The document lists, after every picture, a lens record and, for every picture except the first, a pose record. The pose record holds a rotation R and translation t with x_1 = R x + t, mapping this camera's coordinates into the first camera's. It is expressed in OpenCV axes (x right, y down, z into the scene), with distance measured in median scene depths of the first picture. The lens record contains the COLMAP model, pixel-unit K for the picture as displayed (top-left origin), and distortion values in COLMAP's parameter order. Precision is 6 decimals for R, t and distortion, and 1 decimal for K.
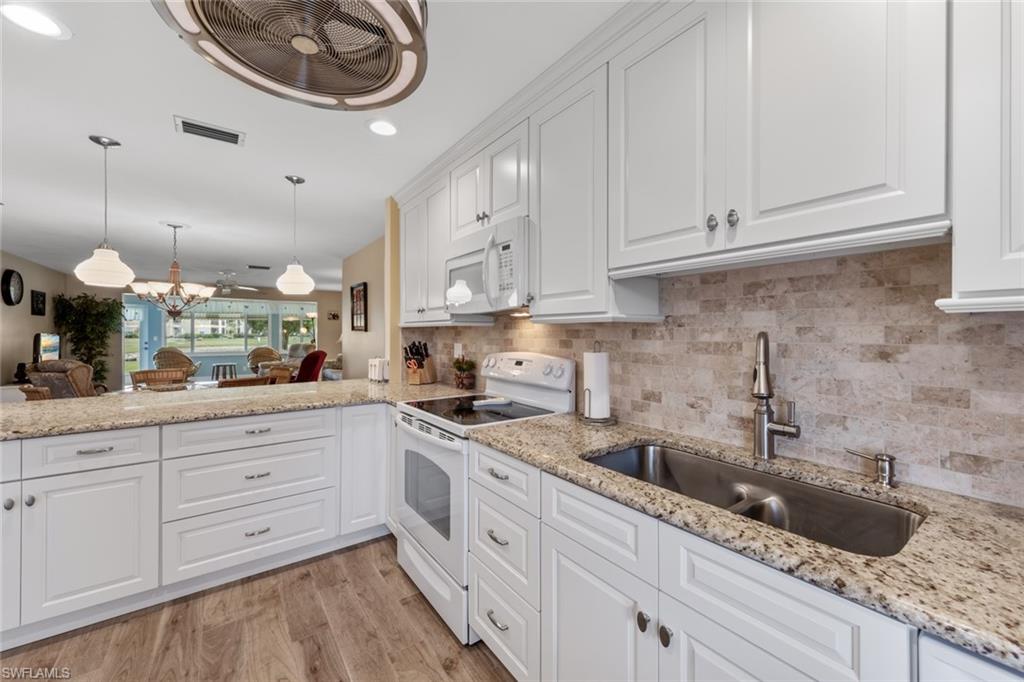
lens RADIAL K [[403.8, 0, 513.8], [0, 403.8, 337.6], [0, 0, 1]] dist [0.003241, -0.000797]
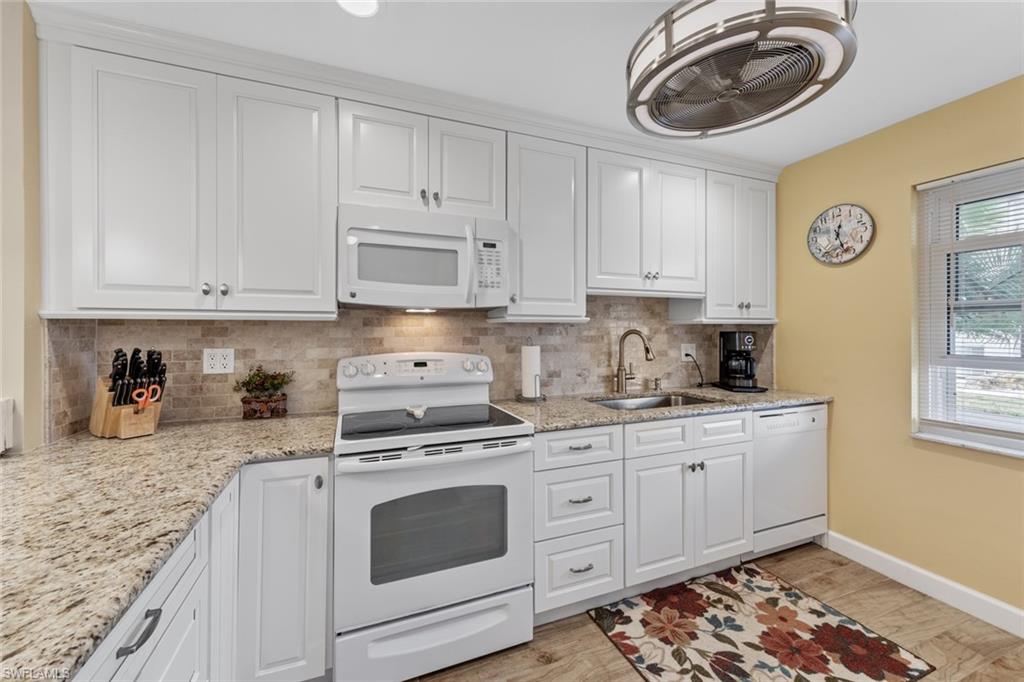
lens RADIAL K [[403.8, 0, 512.0], [0, 403.8, 334.2], [0, 0, 1]] dist [0.003241, -0.000797]
pose [[0.245080, -0.008665, 0.969464, -1.049511], [0.013357, 0.999895, 0.005560, -0.007732], [-0.969411, 0.011586, 0.245171, 0.751439]]
